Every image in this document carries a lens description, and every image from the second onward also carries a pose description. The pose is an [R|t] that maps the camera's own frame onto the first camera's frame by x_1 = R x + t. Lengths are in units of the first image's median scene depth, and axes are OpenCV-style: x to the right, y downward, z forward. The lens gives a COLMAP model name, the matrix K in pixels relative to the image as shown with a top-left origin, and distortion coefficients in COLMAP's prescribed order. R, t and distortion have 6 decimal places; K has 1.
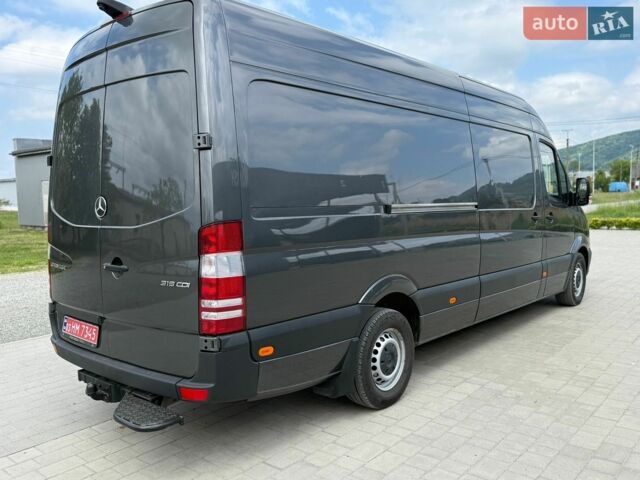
lens RADIAL K [[571.4, 0, 320.1], [0, 571.4, 254.8], [0, 0, 1]] dist [0.000327, -0.001385]
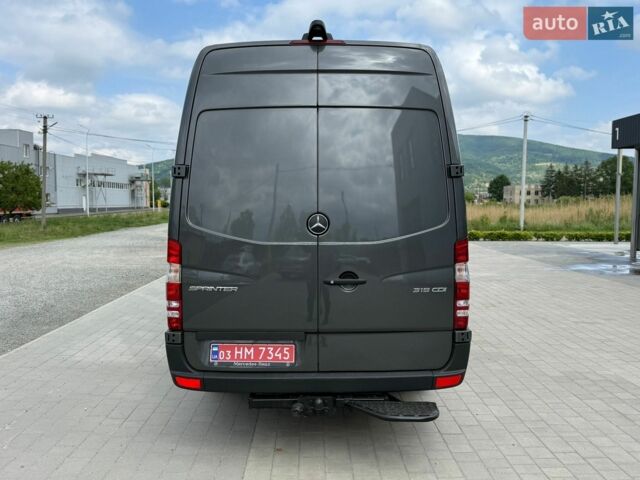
lens RADIAL K [[569.1, 0, 320.0], [0, 569.1, 240.0], [0, 0, 1]] dist [0.002967, -0.004442]
pose [[0.746495, -0.016874, 0.665177, -1.048455], [0.048020, 0.998438, -0.028562, -0.025166], [-0.663656, 0.053263, 0.746139, 0.239051]]
